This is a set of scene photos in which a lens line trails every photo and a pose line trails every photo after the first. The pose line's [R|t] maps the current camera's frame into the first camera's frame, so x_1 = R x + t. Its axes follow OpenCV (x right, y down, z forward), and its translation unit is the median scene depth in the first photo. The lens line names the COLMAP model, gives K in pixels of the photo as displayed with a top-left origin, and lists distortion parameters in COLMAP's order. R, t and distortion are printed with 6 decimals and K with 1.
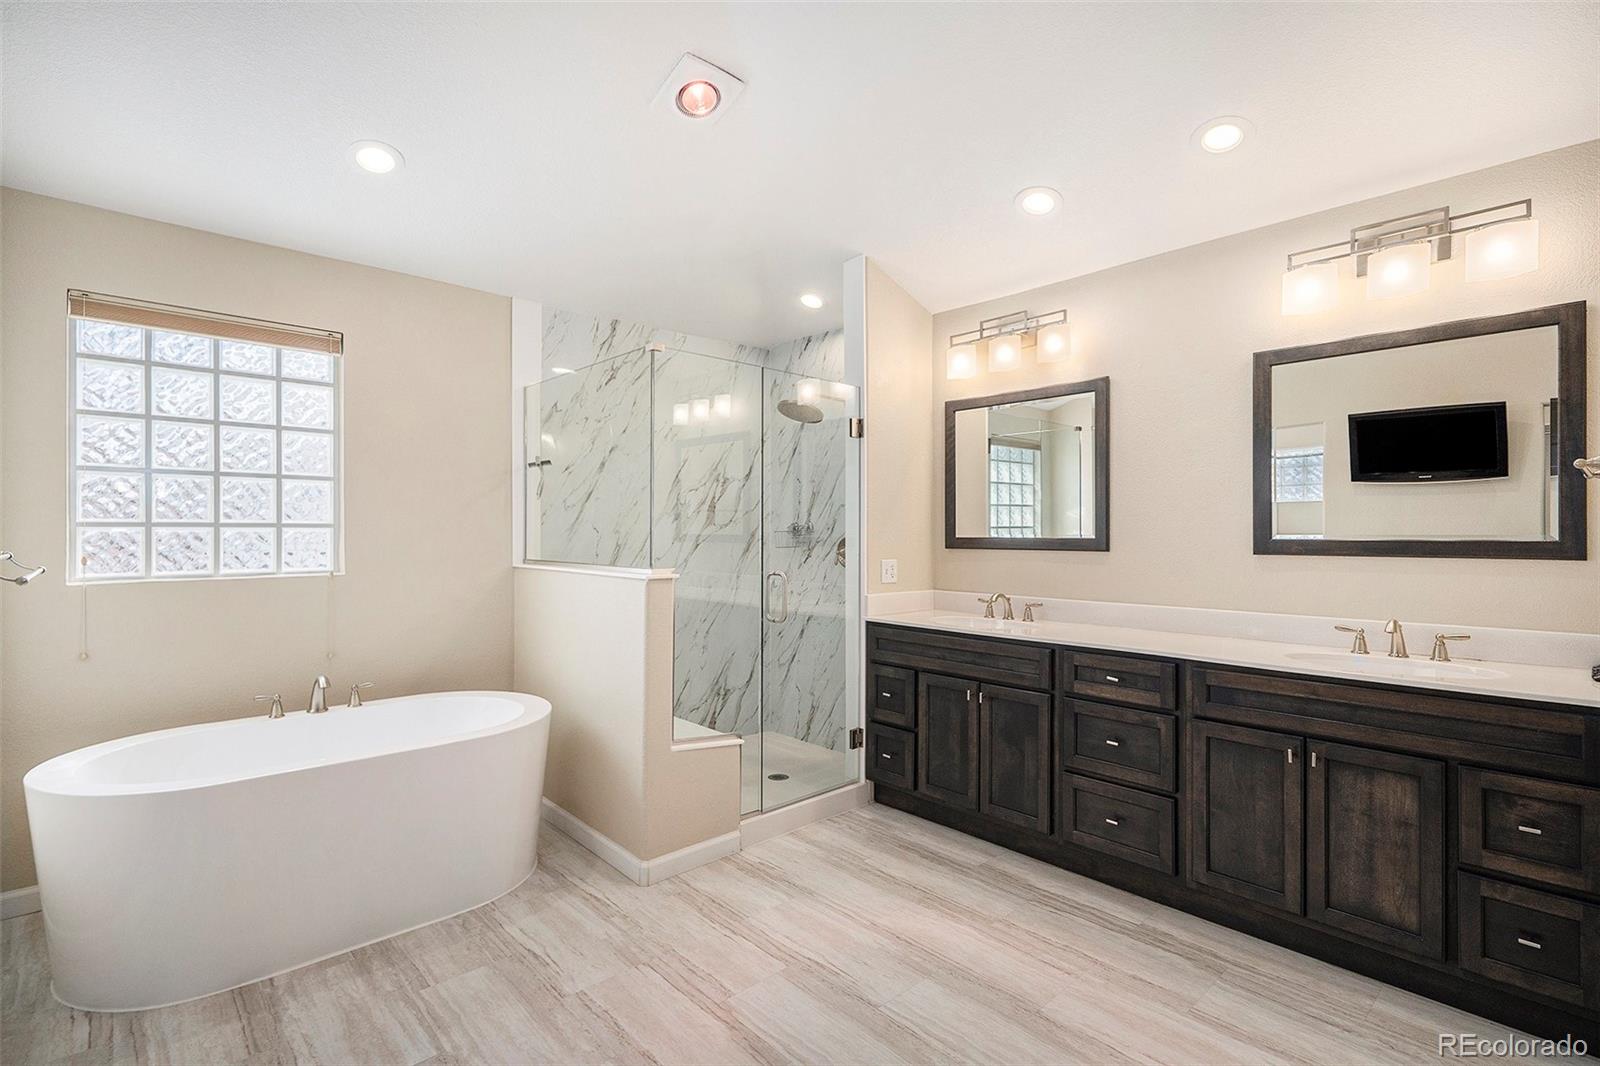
lens RADIAL K [[746.5, 0, 804.0], [0, 746.5, 535.3], [0, 0, 1]] dist [0.001521, 0.001862]
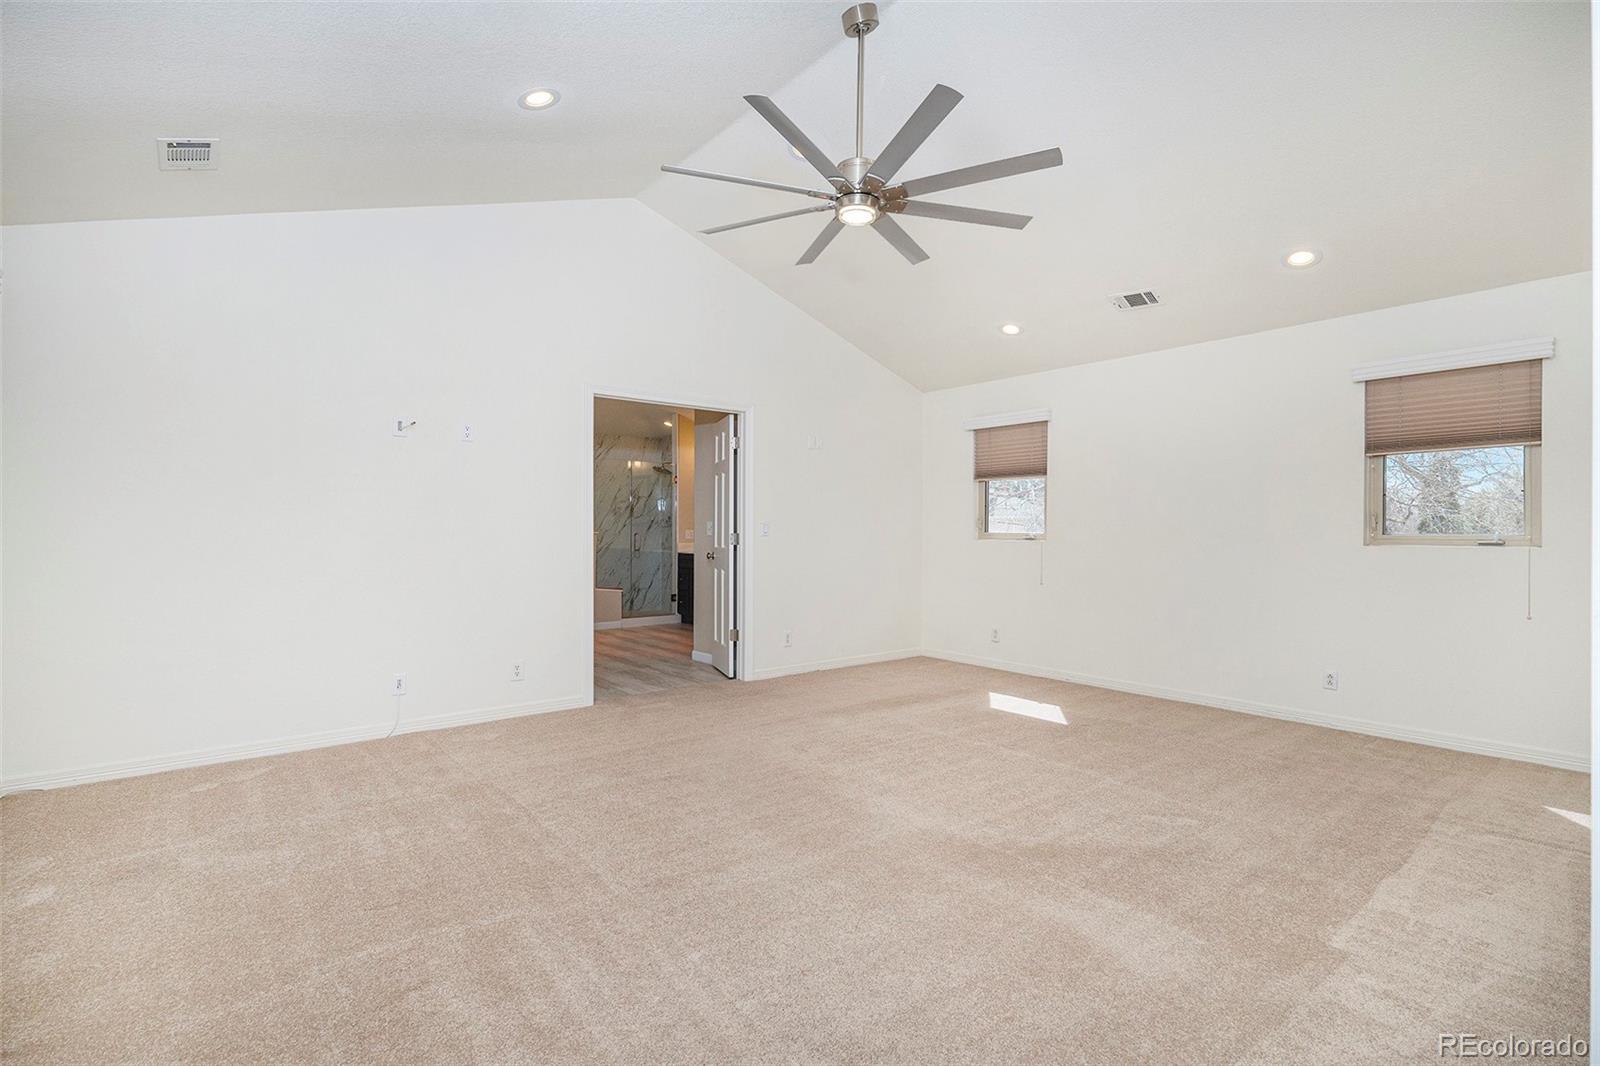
lens RADIAL K [[746.5, 0, 796.8], [0, 746.5, 528.6], [0, 0, 1]] dist [0.001521, 0.001862]
pose [[0.998968, 0.008413, -0.044623, 0.503061], [-0.008188, 0.999953, 0.005220, 0.006038], [0.044664, -0.004849, 0.998990, -1.321865]]
